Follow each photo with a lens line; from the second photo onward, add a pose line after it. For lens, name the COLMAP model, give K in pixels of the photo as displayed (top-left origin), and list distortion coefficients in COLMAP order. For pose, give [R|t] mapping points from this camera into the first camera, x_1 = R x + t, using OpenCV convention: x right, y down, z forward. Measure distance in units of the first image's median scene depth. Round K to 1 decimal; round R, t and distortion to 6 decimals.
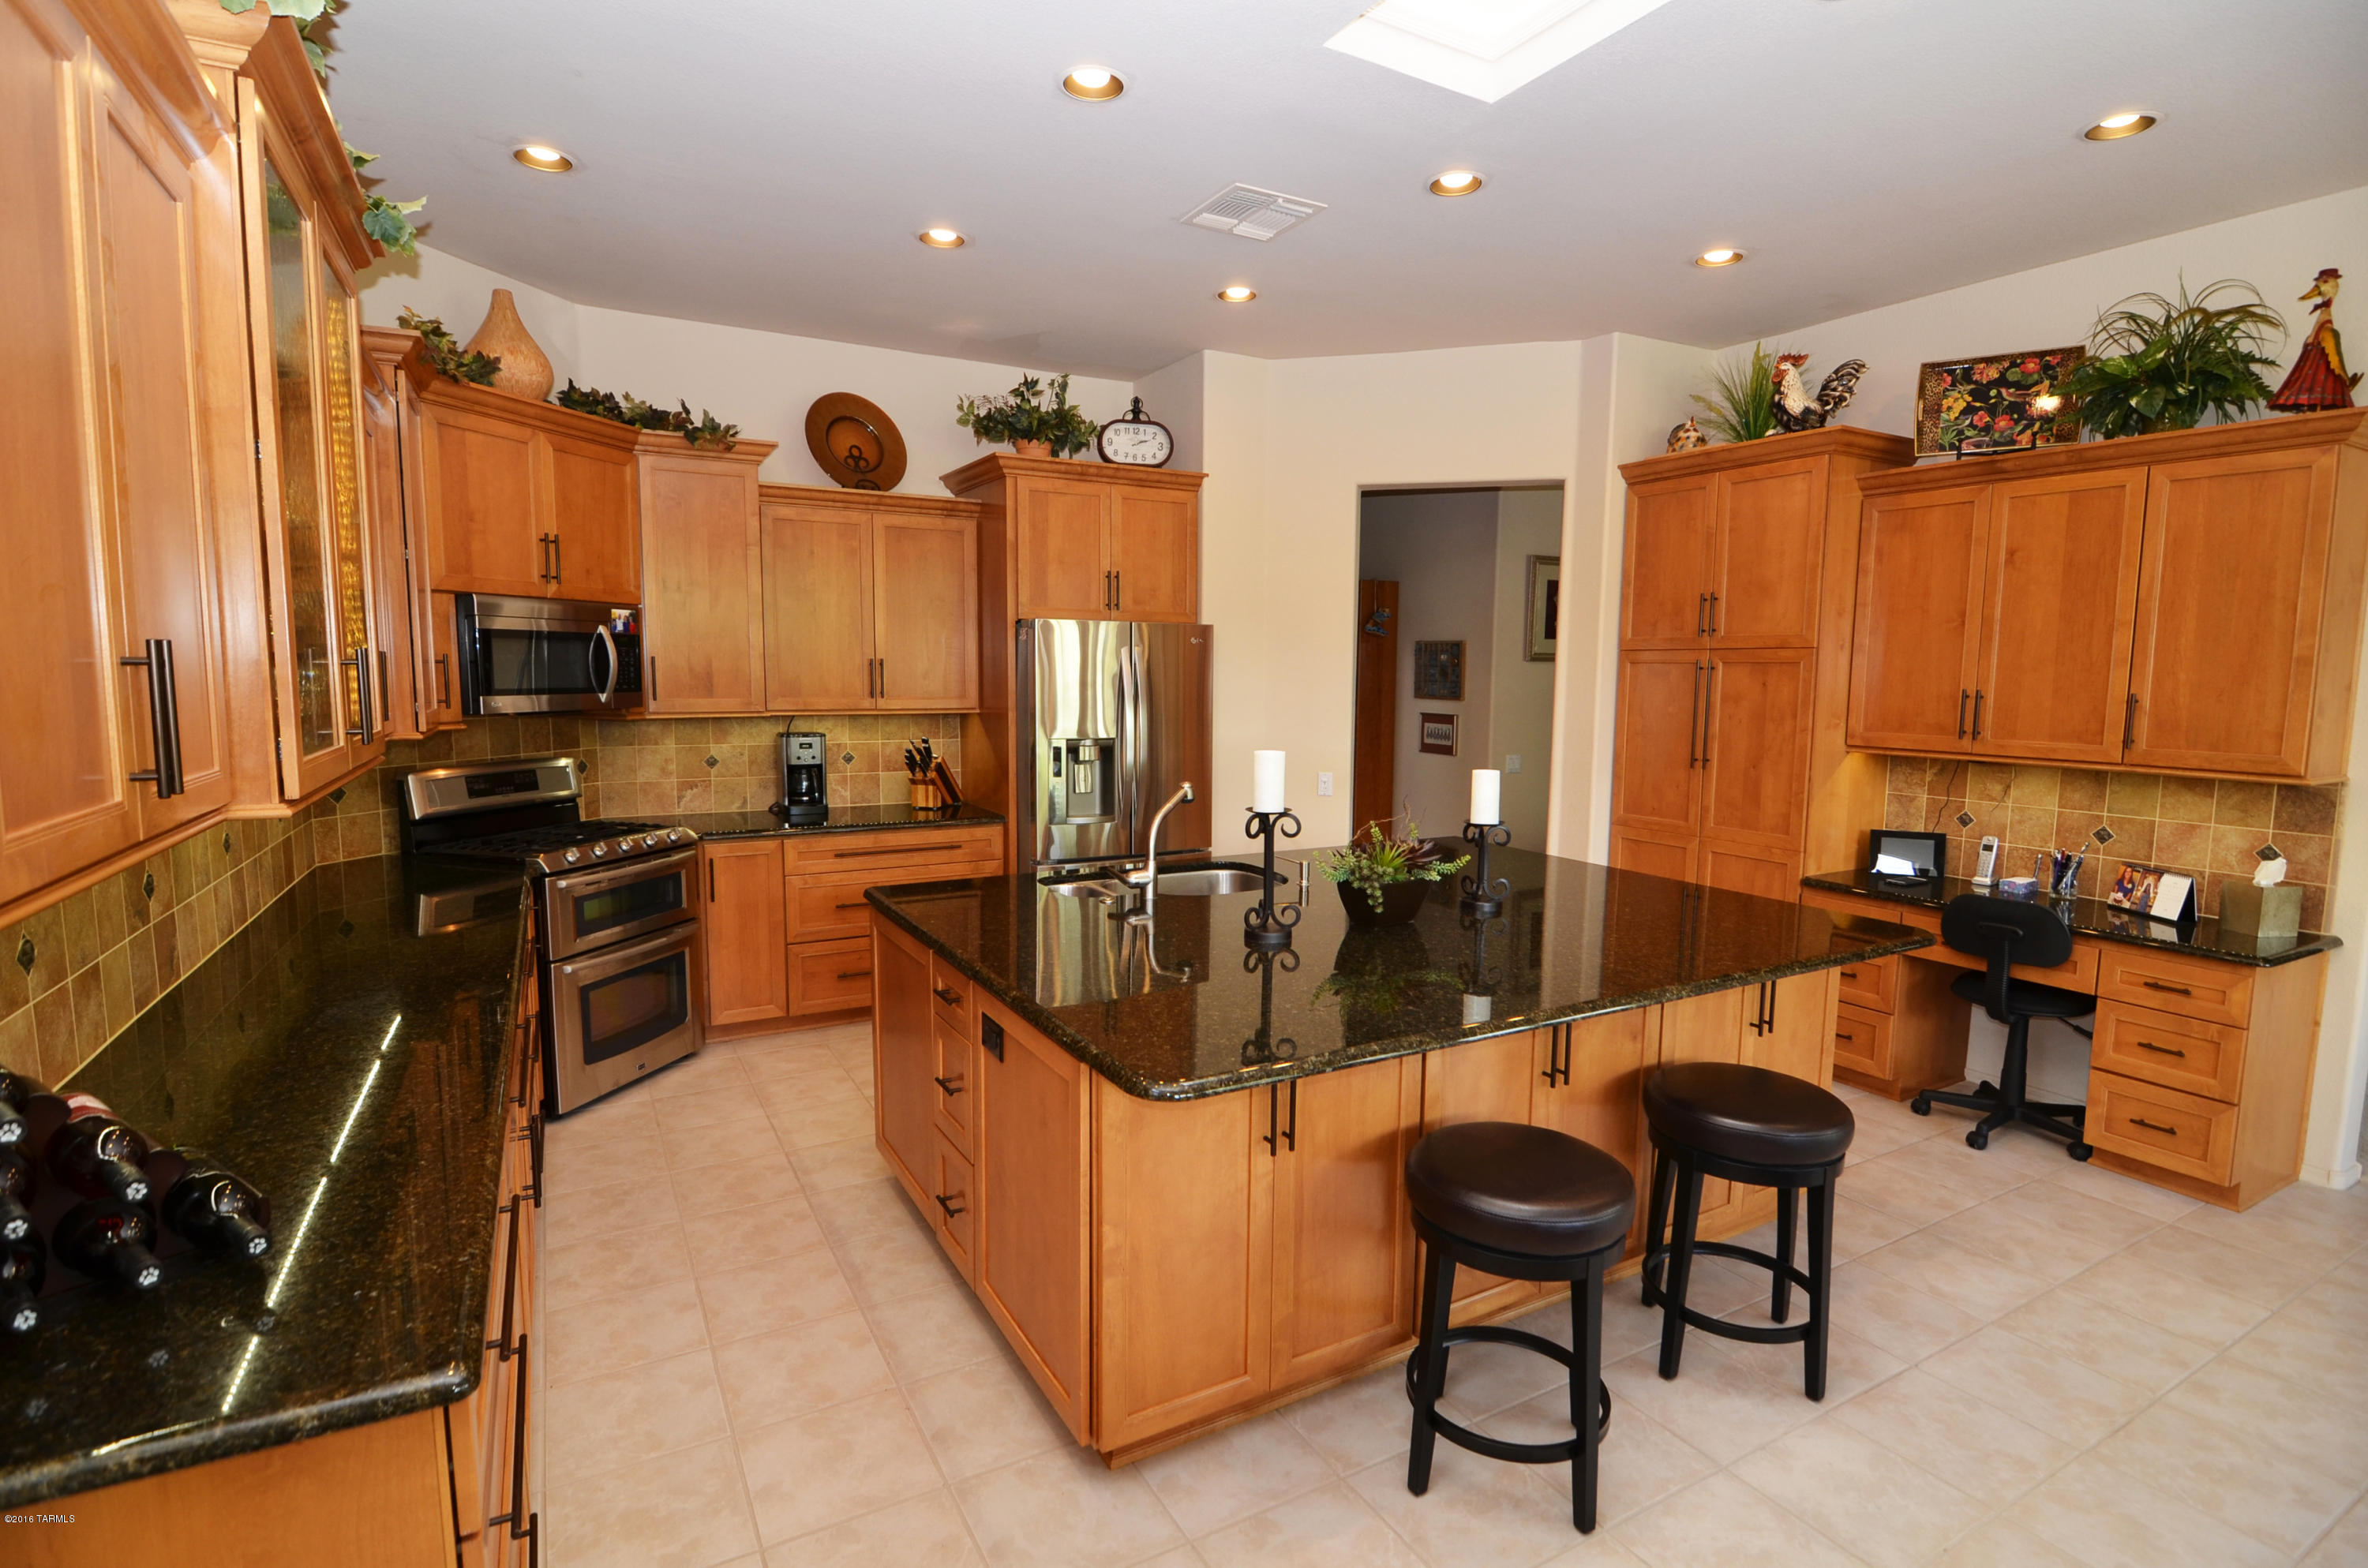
lens RADIAL K [[1121.5, 0, 1190.5], [0, 1121.5, 799.0], [0, 0, 1]] dist [-0.027827, -0.003463]
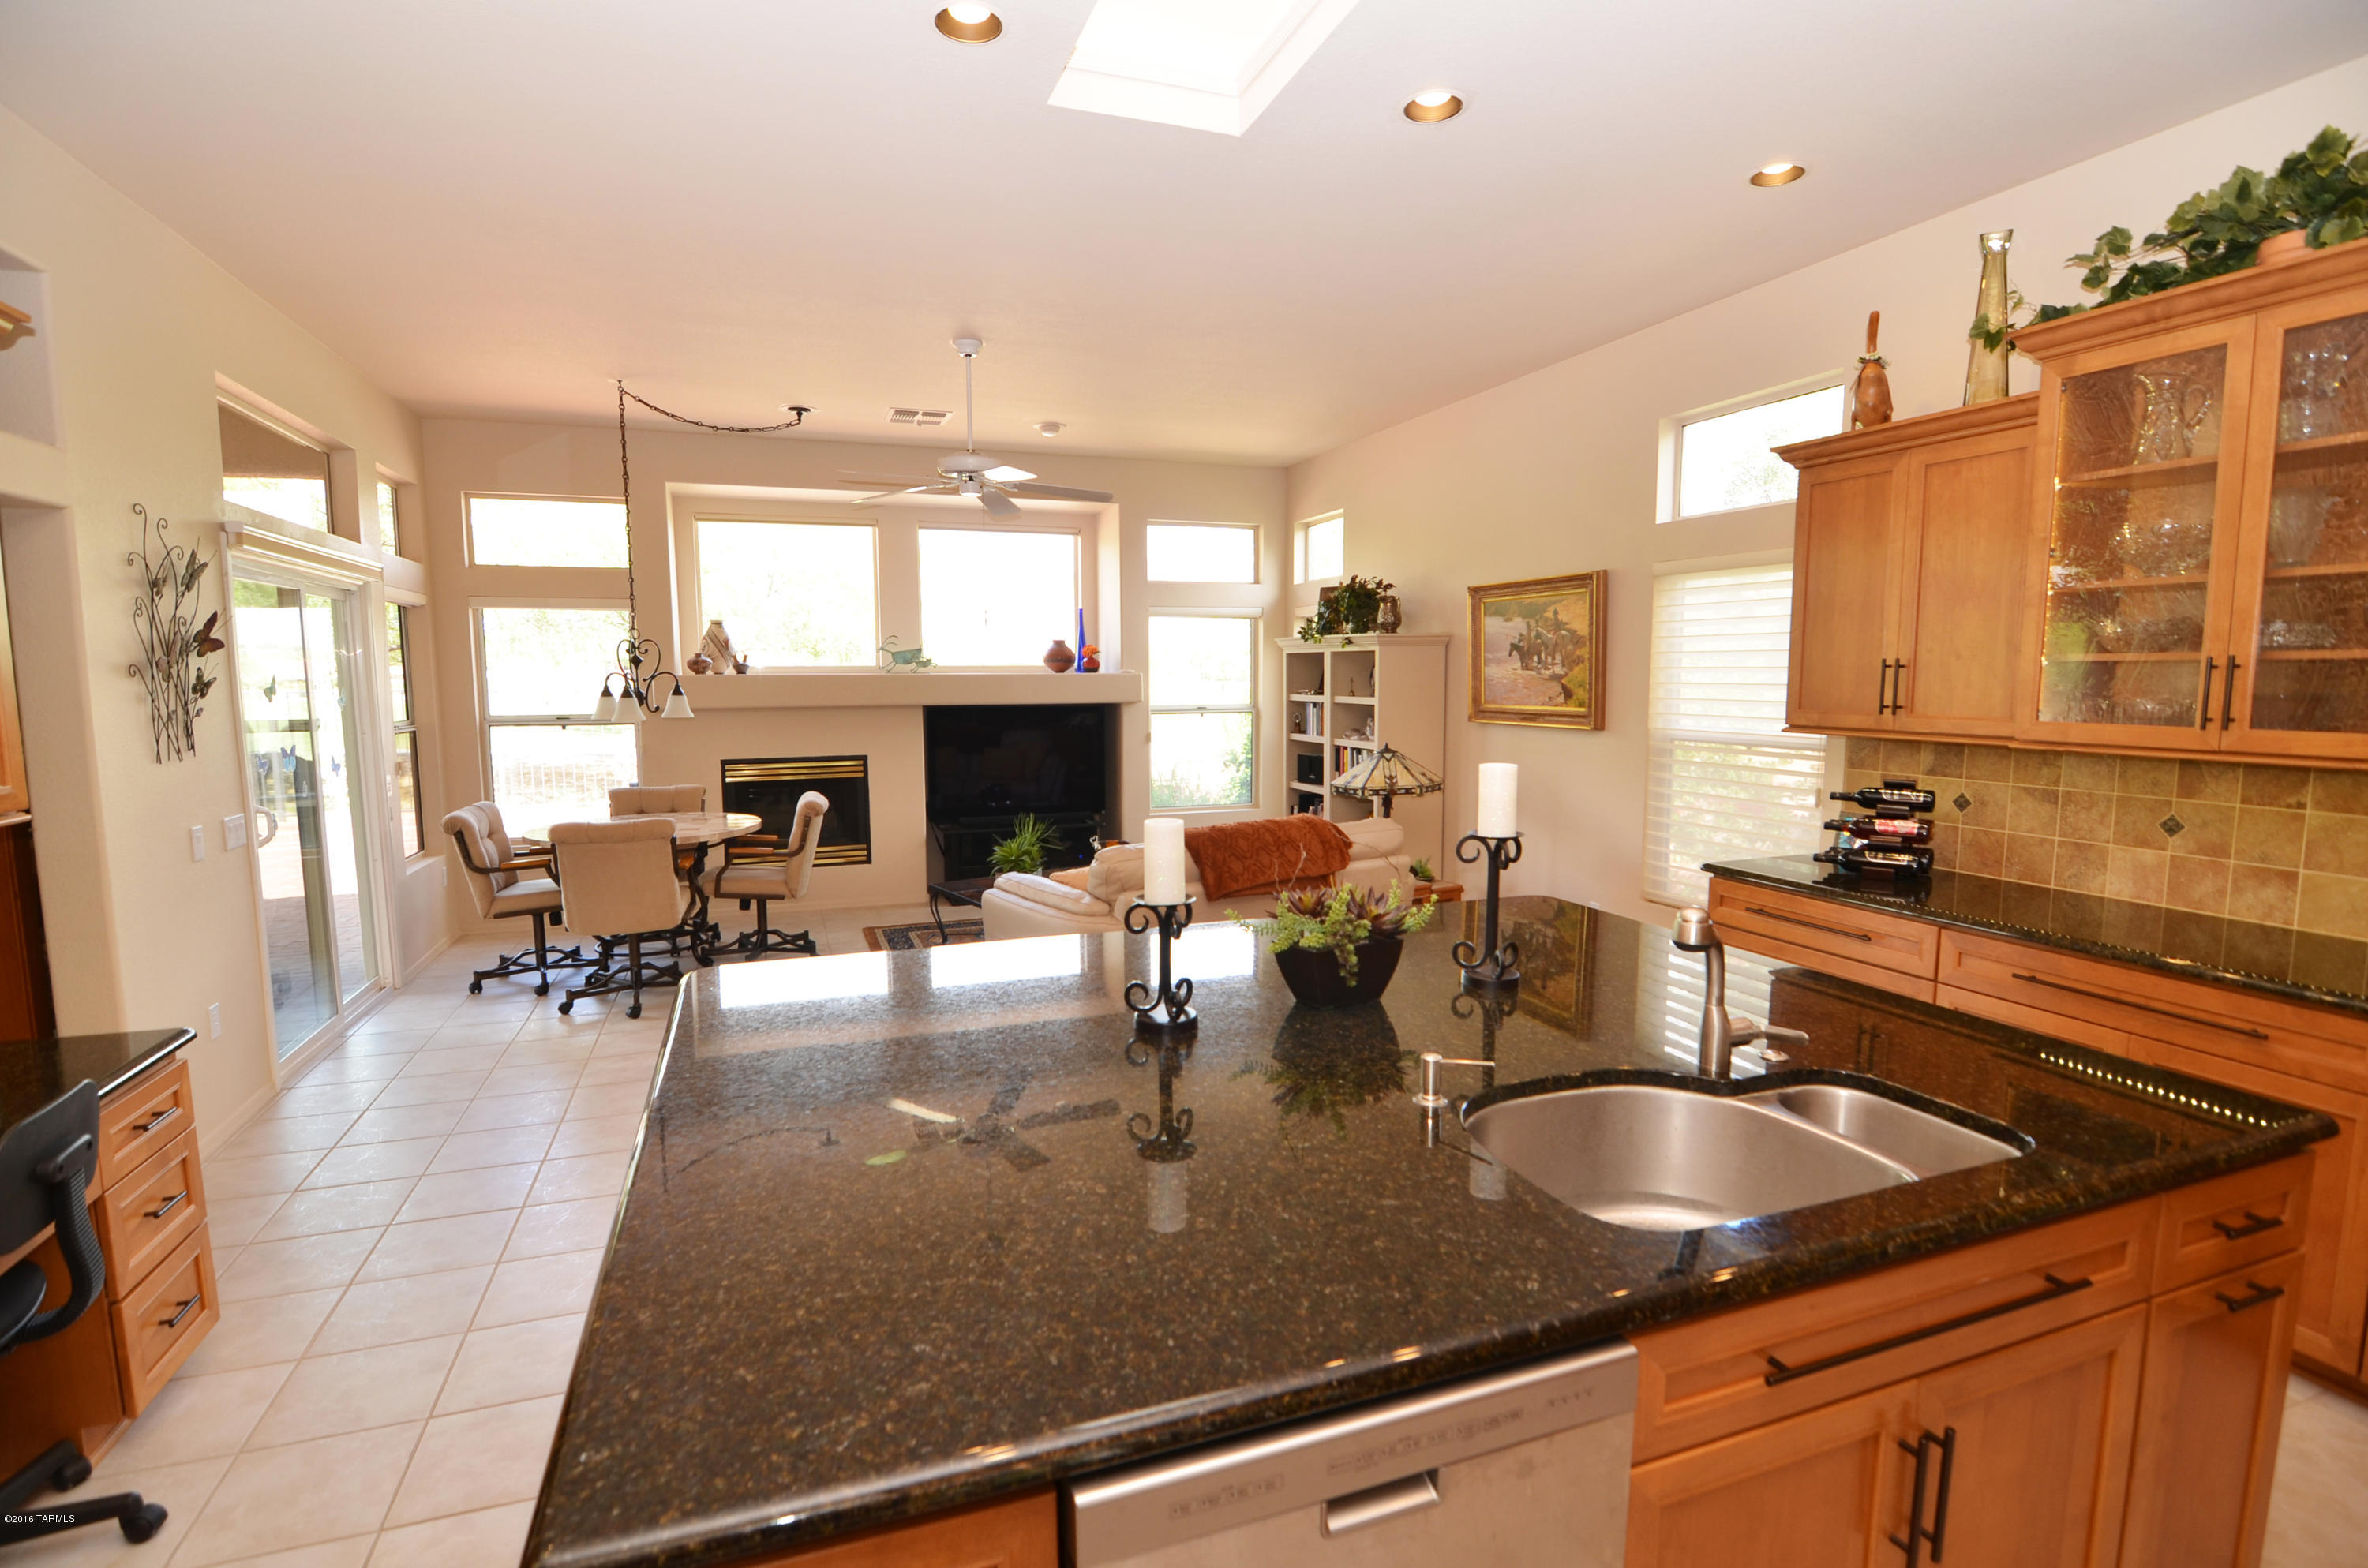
lens RADIAL K [[1121.5, 0, 1169.9], [0, 1121.5, 803.2], [0, 0, 1]] dist [-0.027827, -0.003463]
pose [[-0.983517, -0.027588, 0.178697, 0.089431], [0.014578, 0.972975, 0.230449, -0.115060], [-0.180225, 0.229256, -0.956536, 1.017197]]
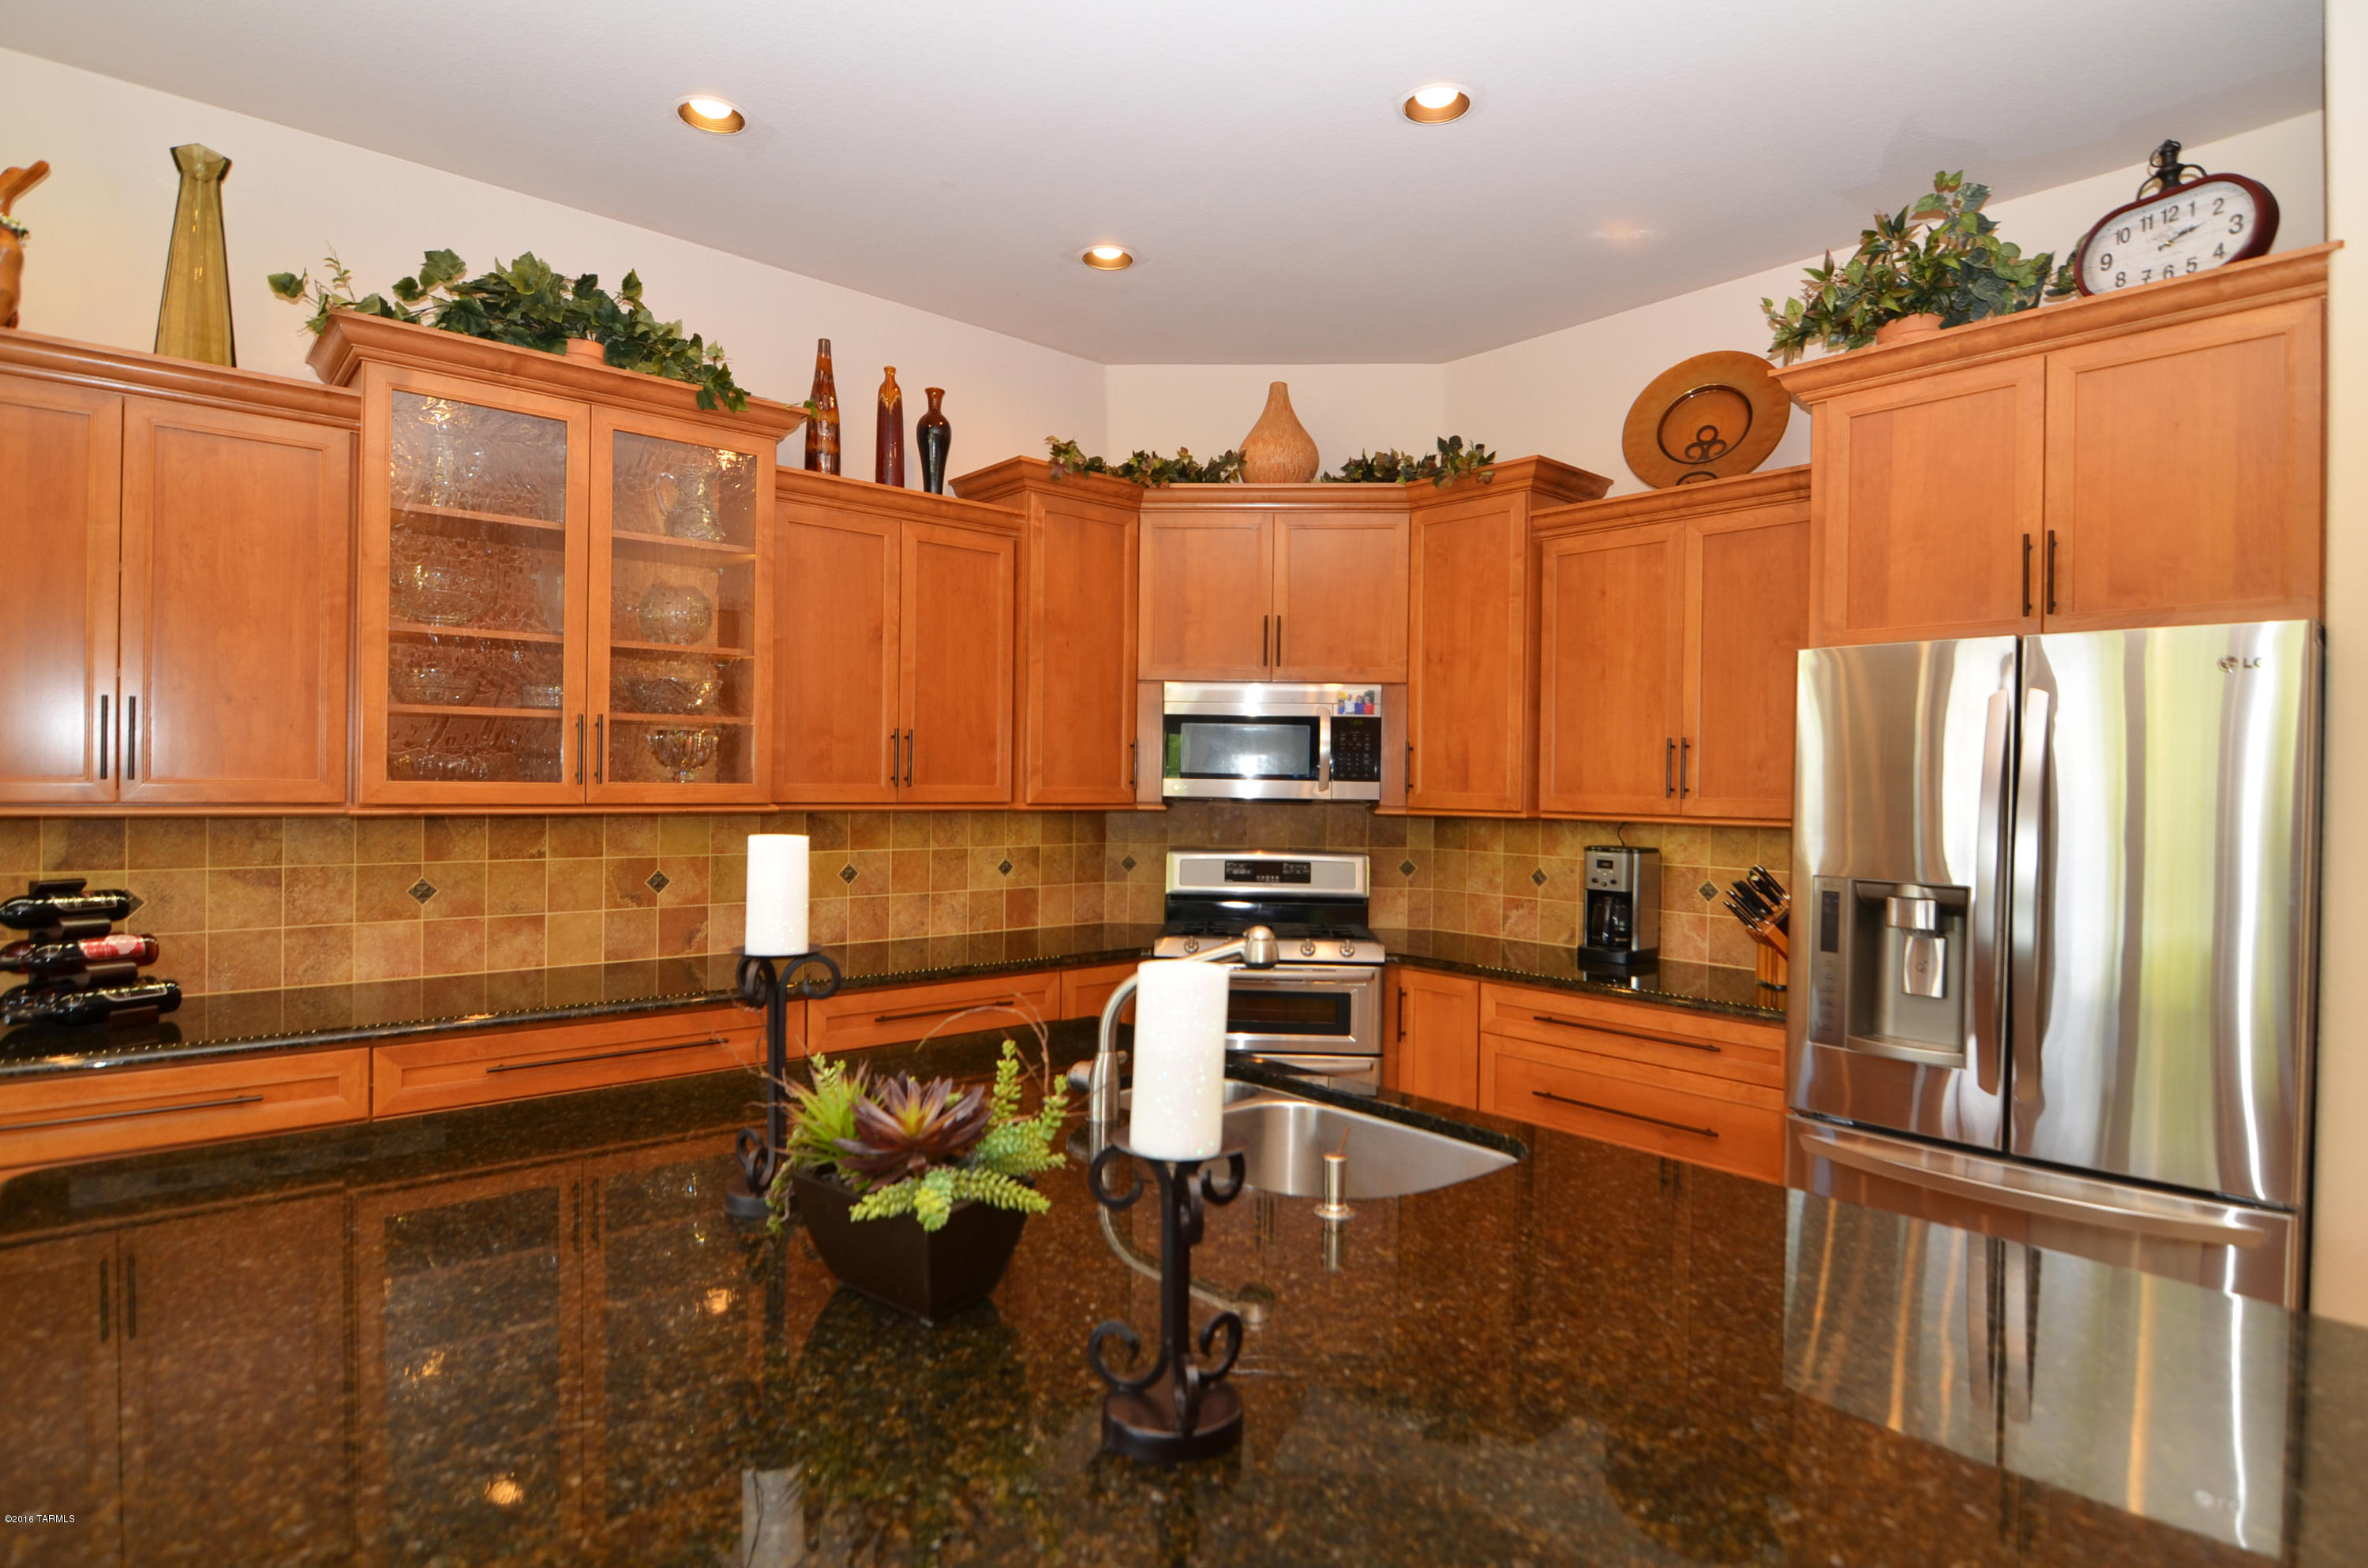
lens RADIAL K [[1230.2, 0, 1183.9], [0, 1230.2, 789.1], [0, 0, 1]] dist [-0.012739, -0.007264]
pose [[0.207267, -0.001507, -0.978283, 0.365356], [-0.126688, 0.991537, -0.028368, -0.039241], [0.970047, 0.129816, 0.205322, 0.582029]]
